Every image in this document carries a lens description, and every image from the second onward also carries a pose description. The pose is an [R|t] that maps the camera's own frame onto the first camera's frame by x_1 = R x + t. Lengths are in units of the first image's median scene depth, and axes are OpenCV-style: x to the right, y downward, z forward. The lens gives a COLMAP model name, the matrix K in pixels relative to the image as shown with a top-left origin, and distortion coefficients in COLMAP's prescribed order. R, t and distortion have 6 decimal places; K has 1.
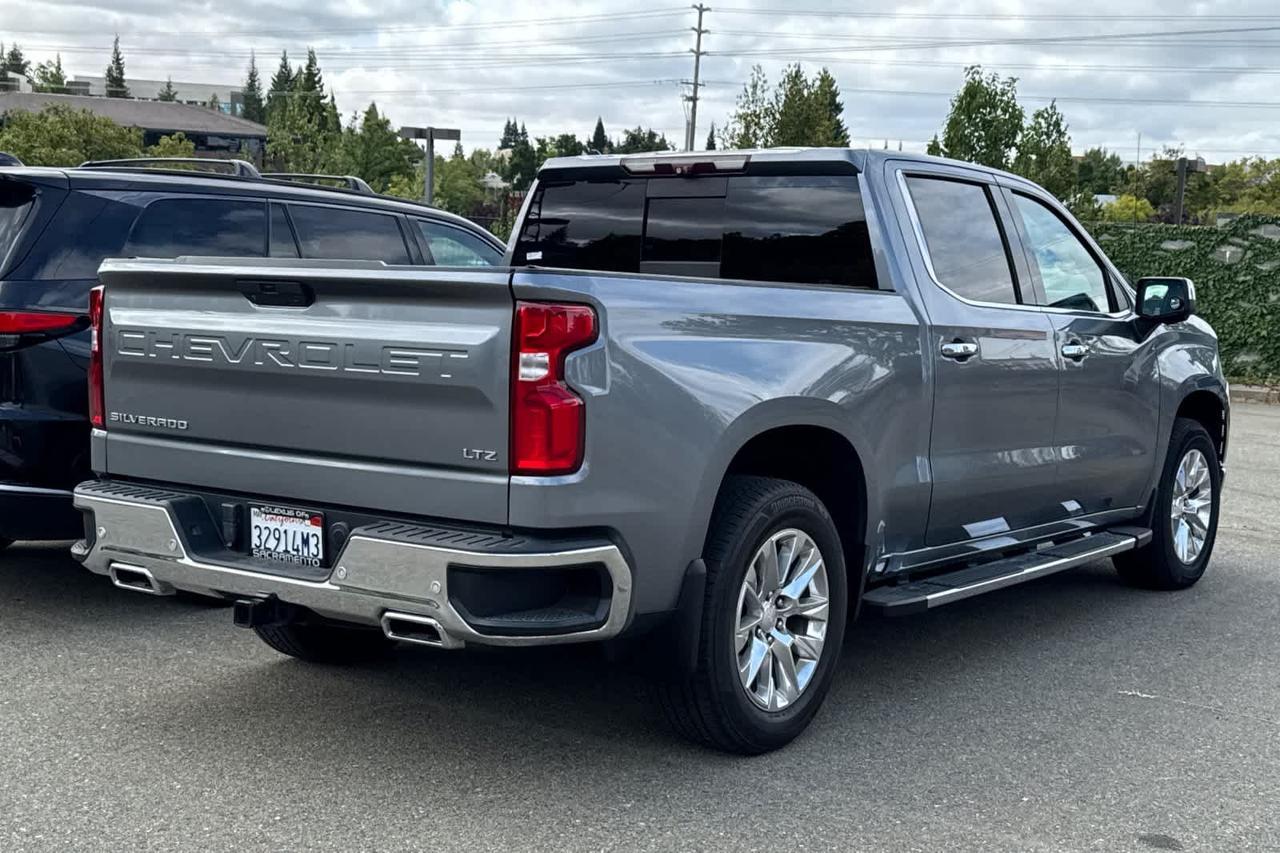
lens RADIAL K [[1656.0, 0, 638.7], [0, 1656.0, 421.3], [0, 0, 1]] dist [0.141081, 0.000000]
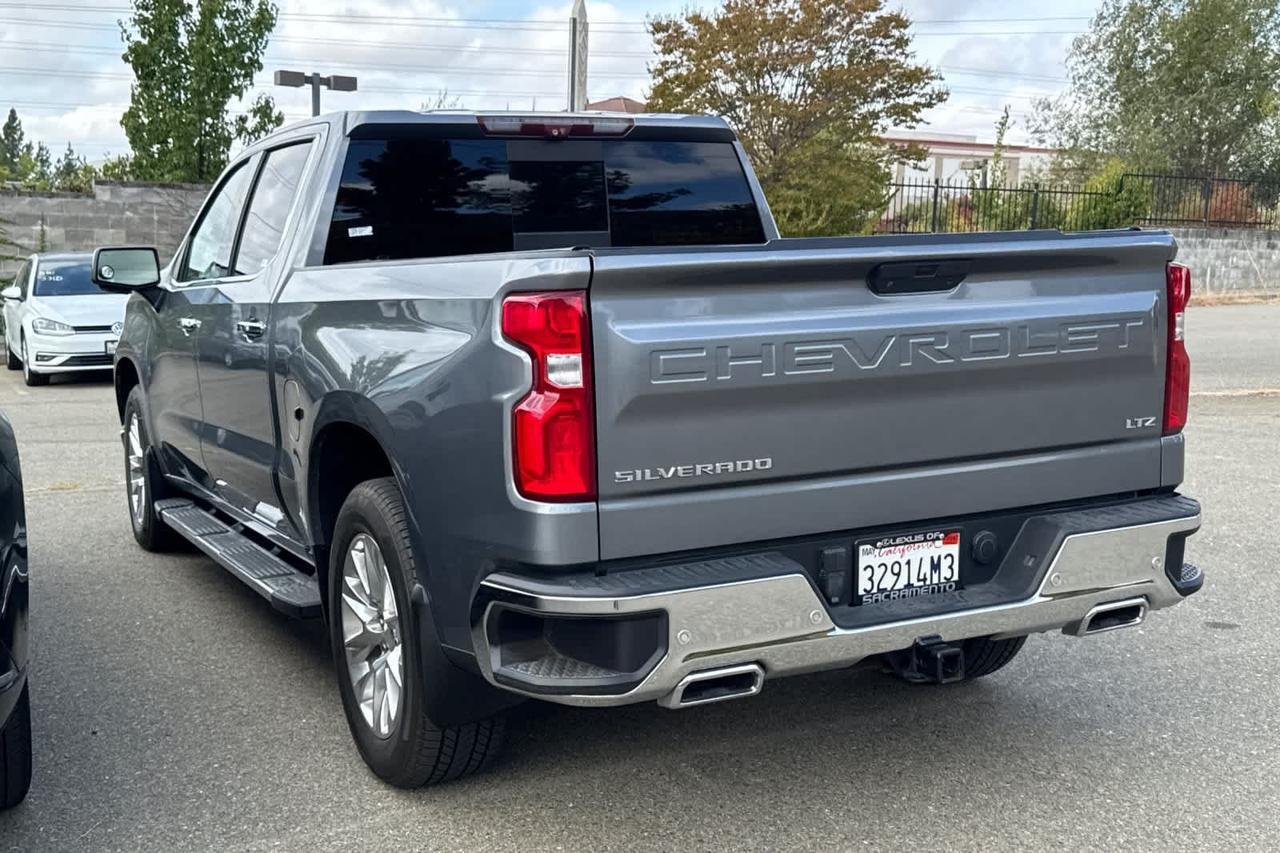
lens RADIAL K [[1498.0, 0, 640.5], [0, 1498.0, 420.8], [0, 0, 1]] dist [0.084086, 0.000000]
pose [[0.455308, -0.142625, 0.878836, -0.922650], [0.112393, 0.988397, 0.102177, -0.095787], [-0.883211, 0.052254, 0.466055, 0.760967]]
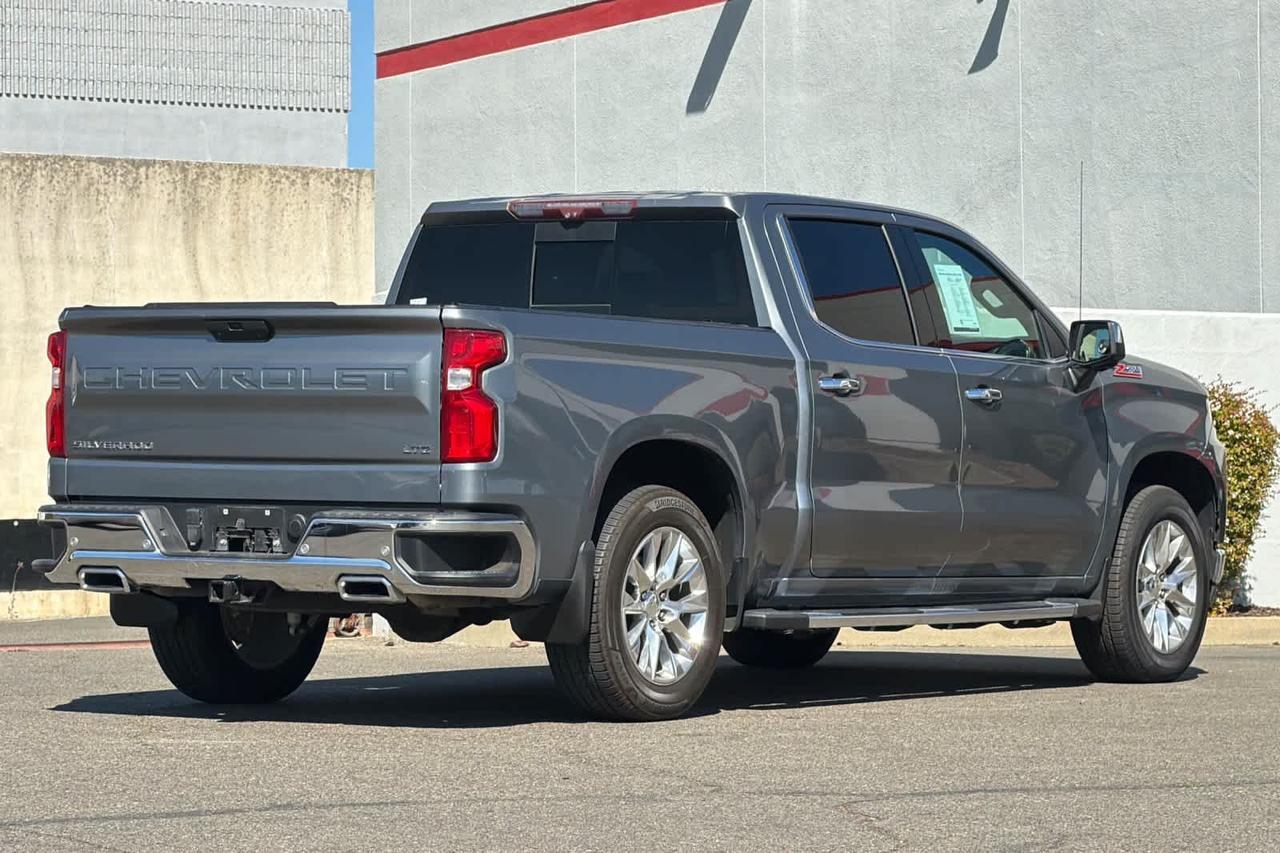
lens RADIAL K [[4039.0, 0, 633.0], [0, 4039.0, 430.8], [0, 0, 1]] dist [0.657963, 0.000000]
pose [[0.999100, -0.018373, 0.038240, -0.043409], [0.021163, 0.997043, -0.073873, 0.219037], [-0.036770, 0.074616, 0.996534, -1.943455]]
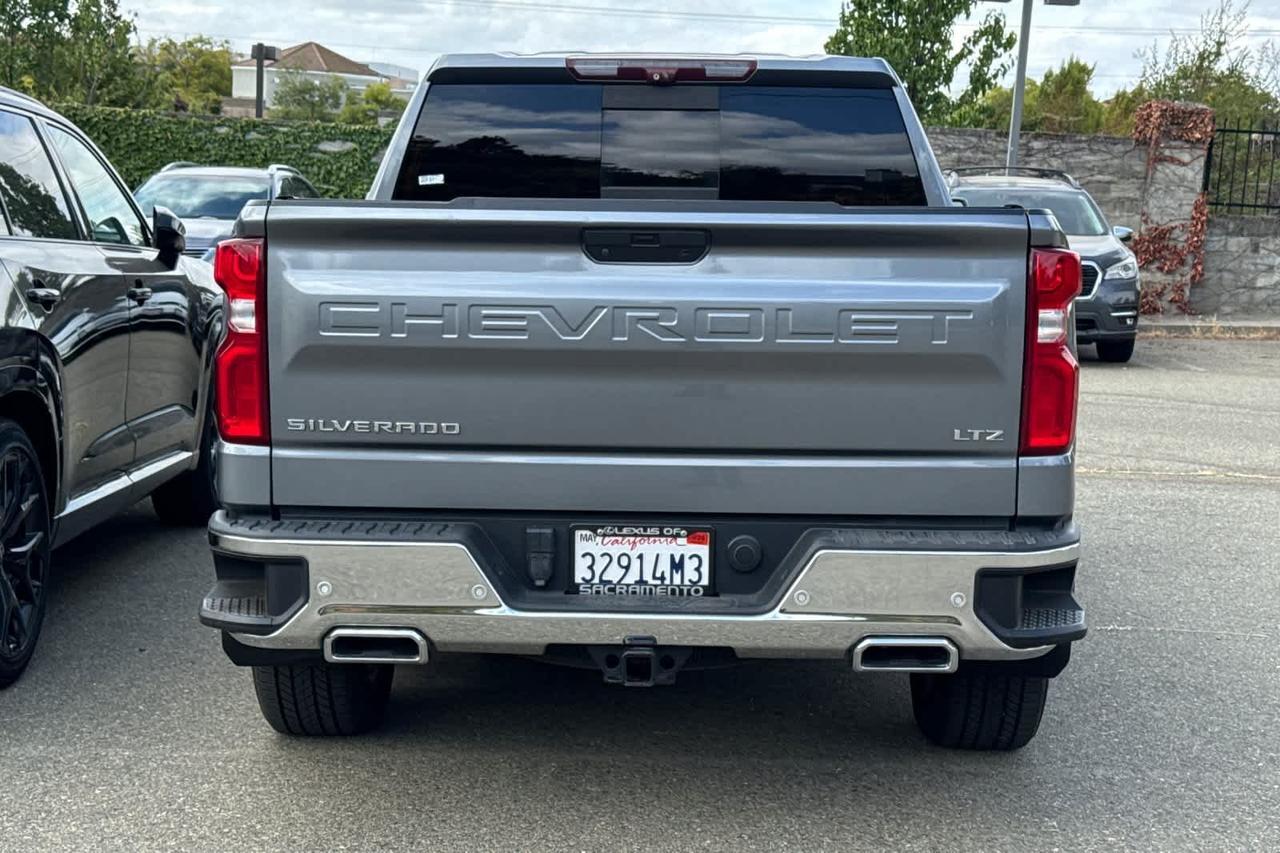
lens RADIAL K [[1968.7, 0, 636.2], [0, 1968.7, 418.3], [0, 0, 1]] dist [0.154257, 0.000000]
pose [[0.827129, -0.074916, 0.556997, -0.710960], [0.054827, 0.997104, 0.052694, -0.044816], [-0.559332, -0.013046, 0.828841, 0.250156]]
